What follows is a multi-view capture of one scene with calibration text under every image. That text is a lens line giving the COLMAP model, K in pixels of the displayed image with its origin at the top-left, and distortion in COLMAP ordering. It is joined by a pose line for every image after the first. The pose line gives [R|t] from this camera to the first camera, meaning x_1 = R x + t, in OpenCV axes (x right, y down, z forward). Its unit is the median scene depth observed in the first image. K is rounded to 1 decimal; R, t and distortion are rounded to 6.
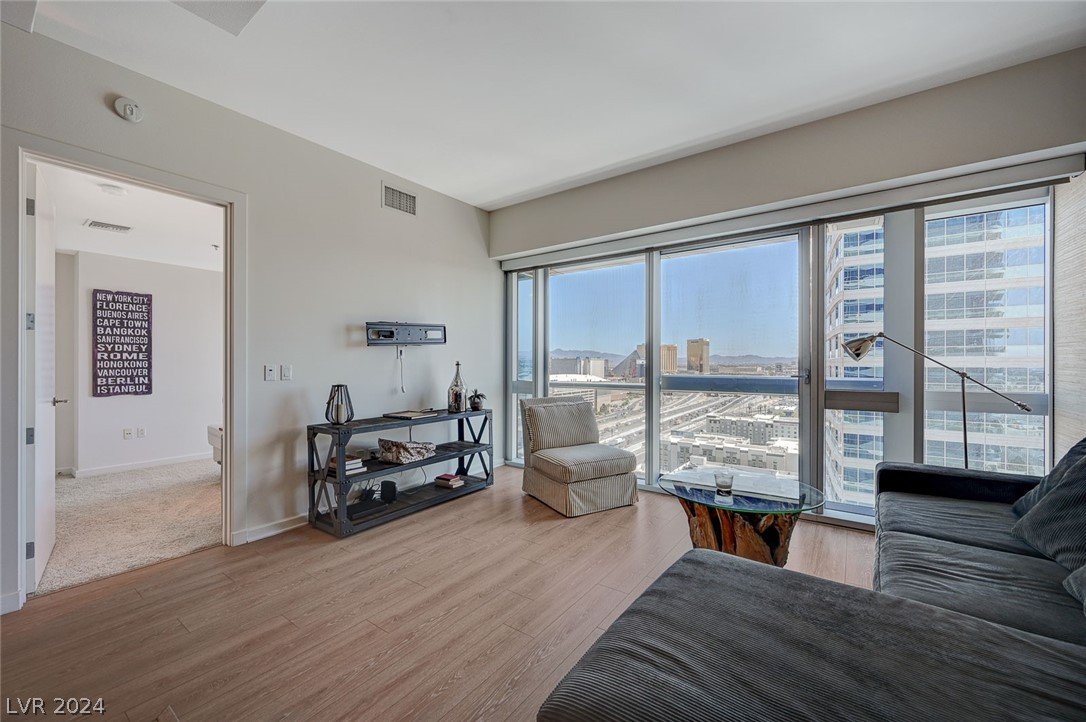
lens RADIAL K [[430.3, 0, 543.2], [0, 430.3, 363.0], [0, 0, 1]] dist [0.000336, 0.000004]
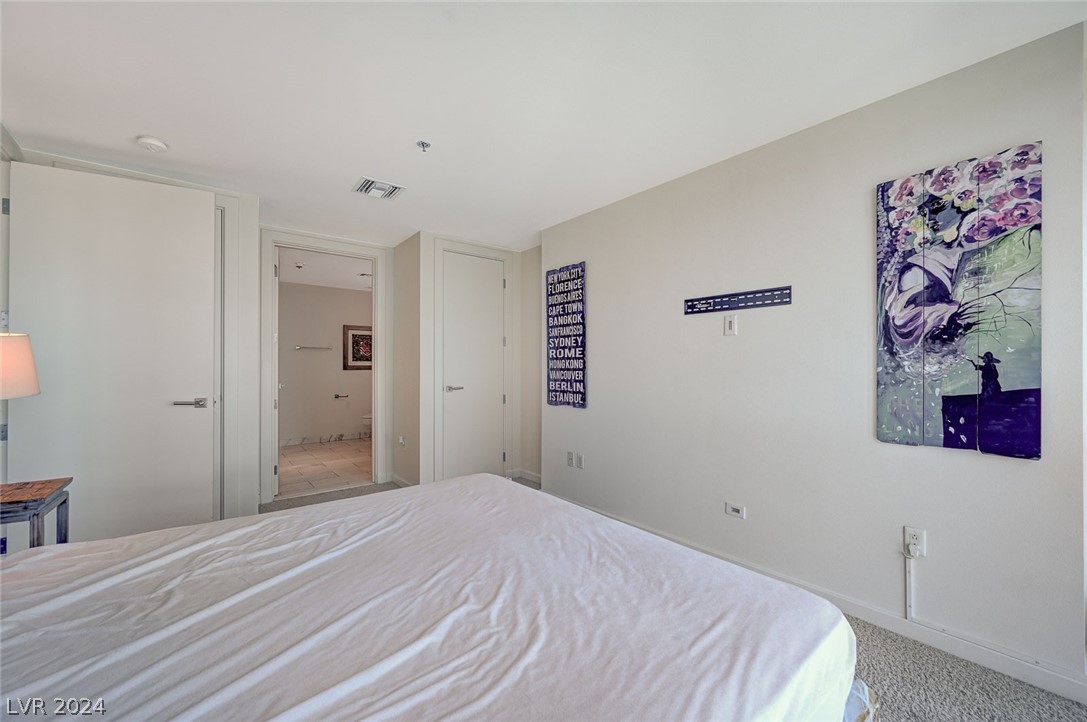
lens RADIAL K [[427.0, 0, 534.7], [0, 427.0, 363.2], [0, 0, 1]] dist [-0.000439, -0.000046]
pose [[-0.276038, -0.003915, -0.961139, -0.258300], [-0.000699, 0.999992, -0.003873, 0.004329], [0.961147, -0.000398, -0.276038, 1.181574]]
